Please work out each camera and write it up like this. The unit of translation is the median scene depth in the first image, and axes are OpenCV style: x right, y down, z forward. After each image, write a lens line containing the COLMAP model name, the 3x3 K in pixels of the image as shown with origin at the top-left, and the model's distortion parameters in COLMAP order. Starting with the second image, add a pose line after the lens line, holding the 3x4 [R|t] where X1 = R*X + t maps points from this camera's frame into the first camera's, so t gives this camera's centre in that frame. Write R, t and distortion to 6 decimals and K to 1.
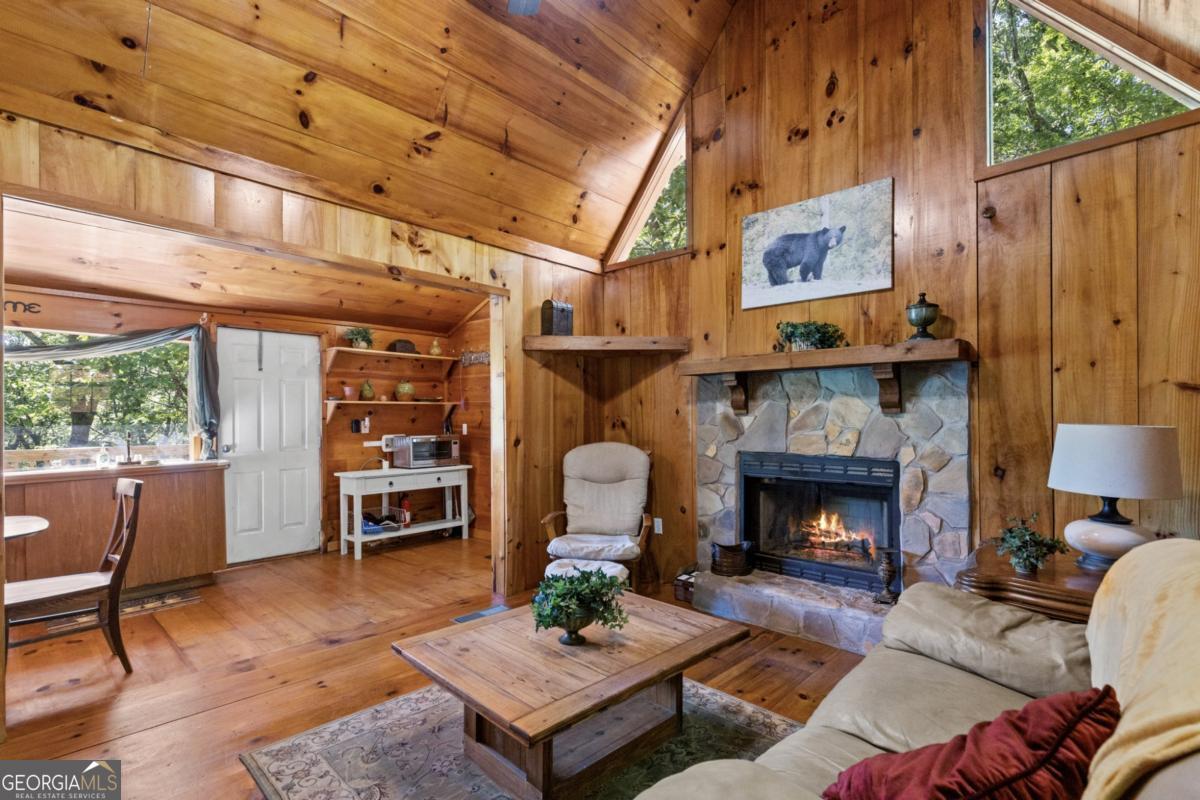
lens RADIAL K [[550.4, 0, 597.0], [0, 550.4, 415.5], [0, 0, 1]] dist [0.007208, -0.000456]
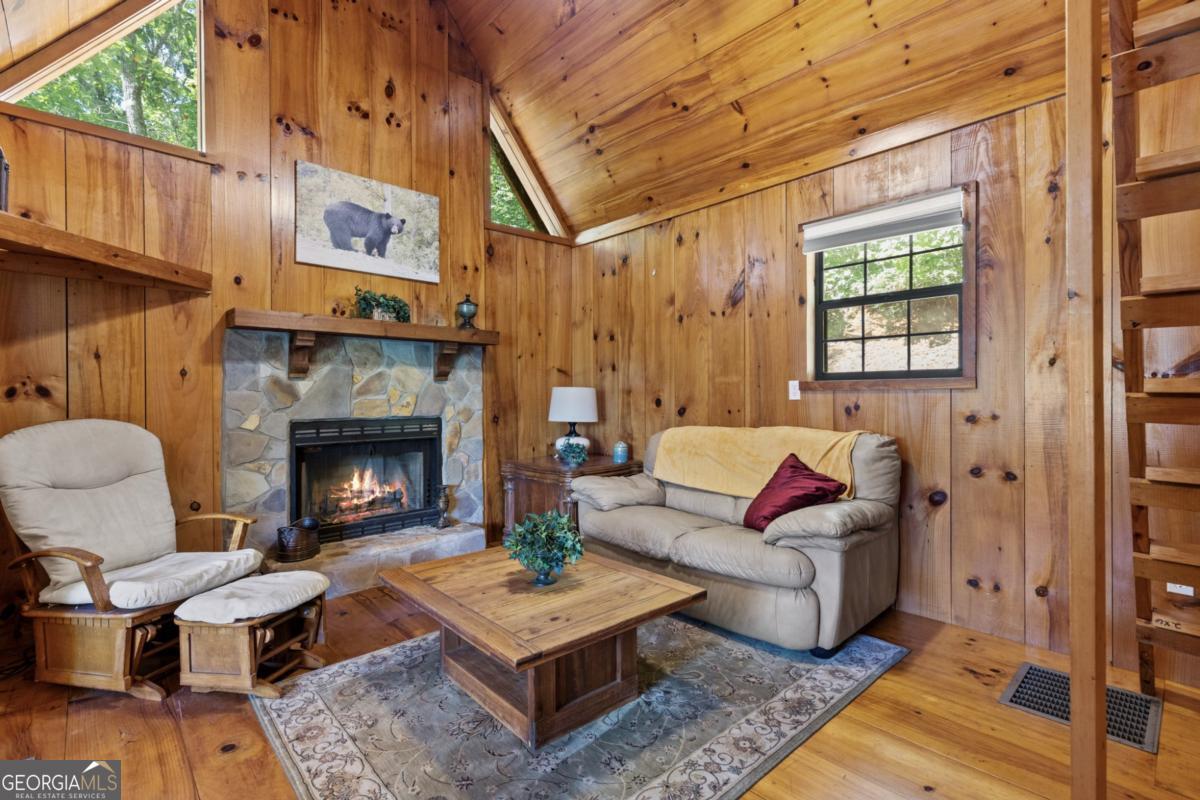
lens RADIAL K [[550.4, 0, 596.9], [0, 550.4, 393.9], [0, 0, 1]] dist [0.007208, -0.000456]
pose [[0.062959, 0.004809, 0.998005, -0.665736], [0.002656, 0.999984, -0.004986, 0.031917], [-0.998013, 0.002965, 0.062945, 0.503796]]
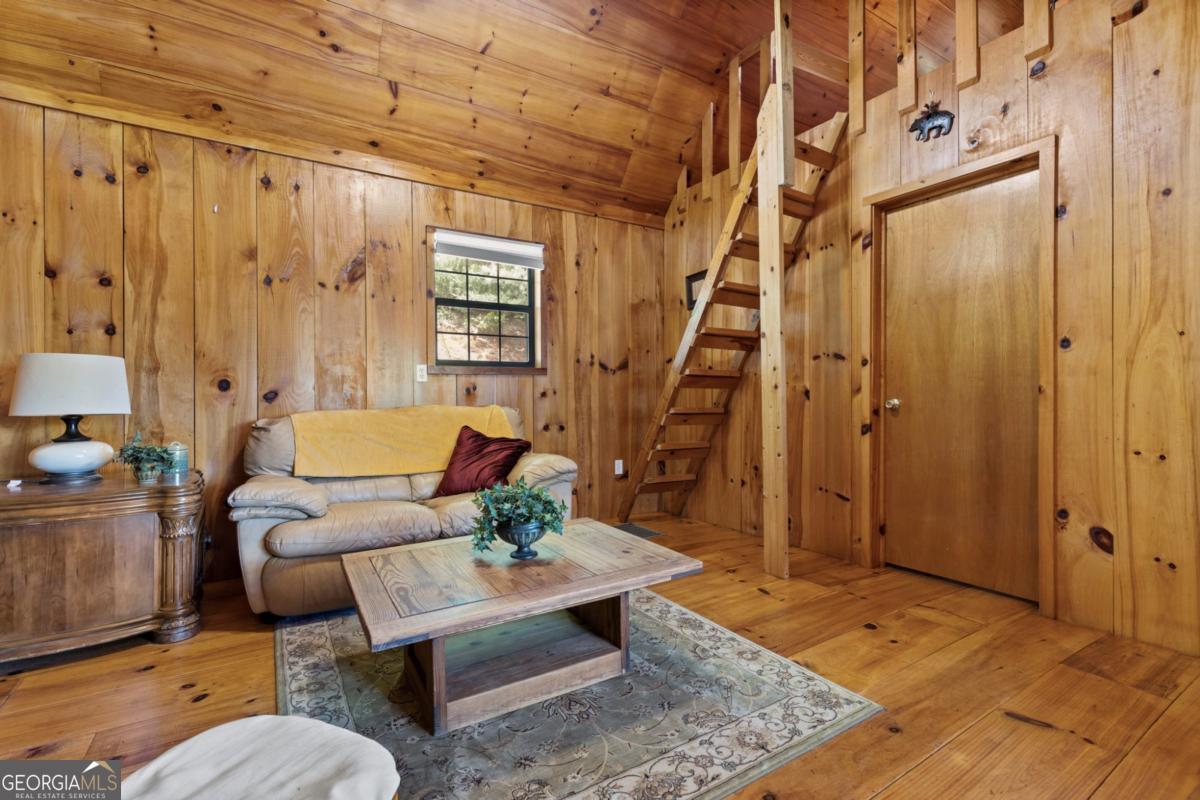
lens RADIAL K [[550.4, 0, 592.7], [0, 550.4, 395.8], [0, 0, 1]] dist [0.007208, -0.000456]
pose [[-0.970688, 0.014437, 0.239911, -0.196378], [0.013510, 0.999894, -0.005507, 0.081694], [-0.239965, -0.002104, -0.970779, 1.268323]]
